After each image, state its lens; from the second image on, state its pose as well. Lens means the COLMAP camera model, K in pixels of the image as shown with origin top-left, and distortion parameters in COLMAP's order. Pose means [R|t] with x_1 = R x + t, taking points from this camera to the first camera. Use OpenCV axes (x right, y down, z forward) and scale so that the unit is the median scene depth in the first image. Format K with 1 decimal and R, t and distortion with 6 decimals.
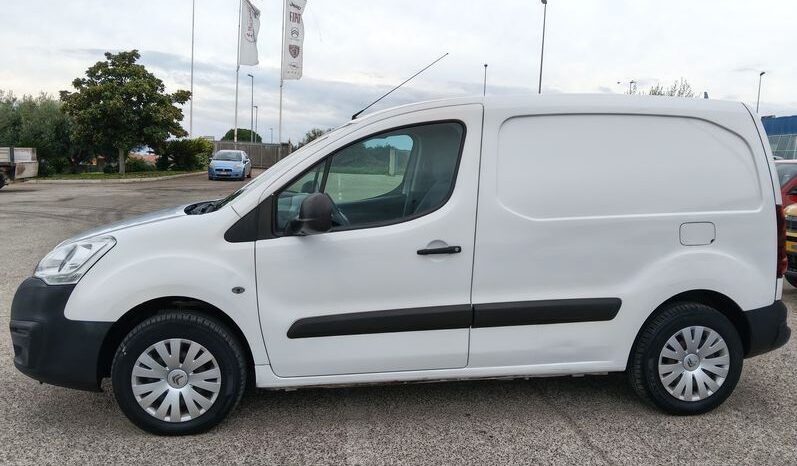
lens RADIAL K [[640.9, 0, 395.8], [0, 640.9, 235.3], [0, 0, 1]] dist [0.086896, -0.195594]
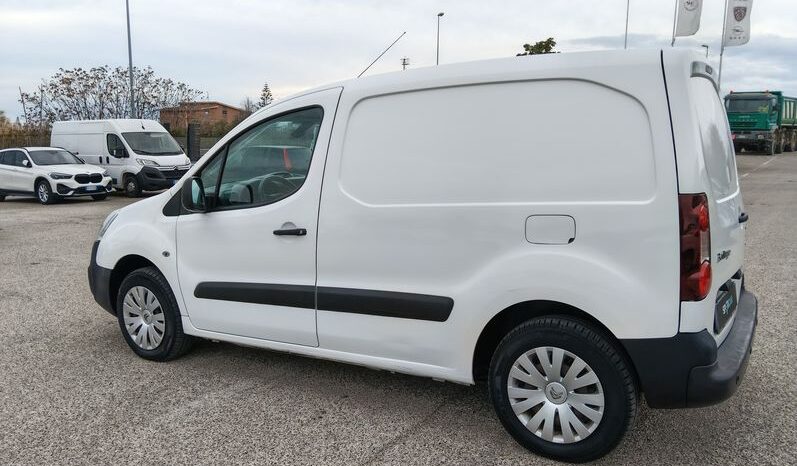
lens RADIAL K [[640.9, 0, 395.8], [0, 640.9, 235.3], [0, 0, 1]] dist [0.086896, -0.195594]
pose [[0.768987, 0.058532, -0.636580, 0.809588], [-0.040659, 0.998261, 0.042673, -0.021112], [0.637971, -0.006932, 0.770030, 0.276377]]
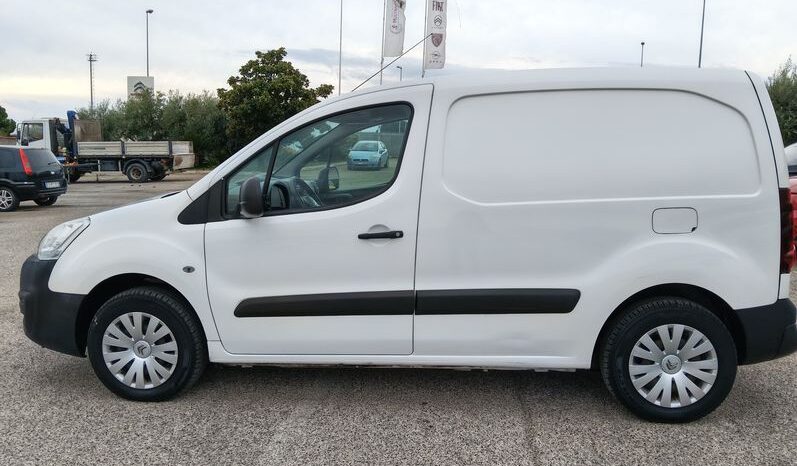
lens RADIAL K [[640.9, 0, 395.8], [0, 640.9, 235.3], [0, 0, 1]] dist [0.086896, -0.195594]
pose [[0.972041, 0.014989, -0.234333, 0.298179], [-0.010937, 0.999768, 0.018578, 0.005184], [0.234557, -0.015496, 0.971979, 0.042668]]
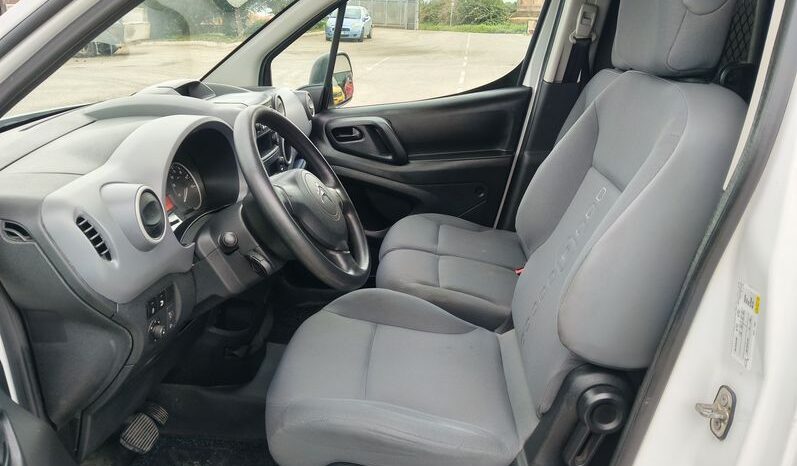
lens RADIAL K [[652.0, 0, 398.5], [0, 652.0, 233.0], [0, 0, 1]] dist [0.006141, -0.202086]
pose [[0.980177, 0.058017, -0.189437, 0.022472], [-0.018691, 0.978977, 0.203112, -0.075751], [0.197239, -0.195545, 0.960656, 0.730602]]
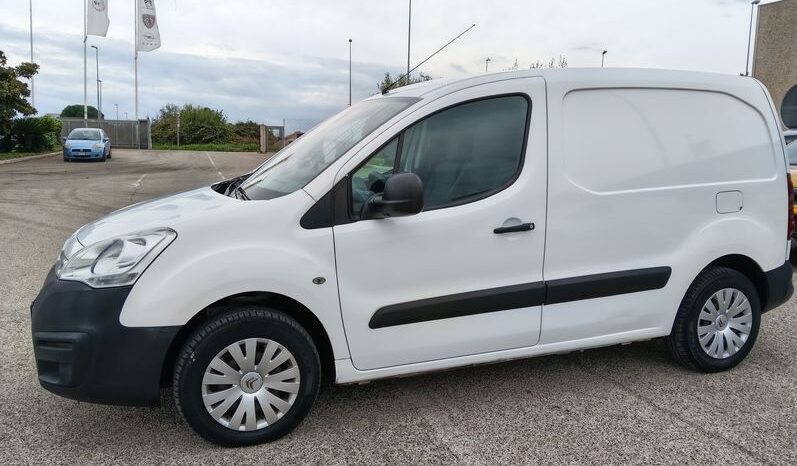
lens RADIAL K [[640.9, 0, 395.8], [0, 640.9, 235.3], [0, 0, 1]] dist [0.086896, -0.195594]
pose [[0.976382, -0.045326, 0.211246, -0.292034], [0.037638, 0.998480, 0.040275, -0.010696], [-0.212750, -0.031373, 0.976603, 0.077344]]
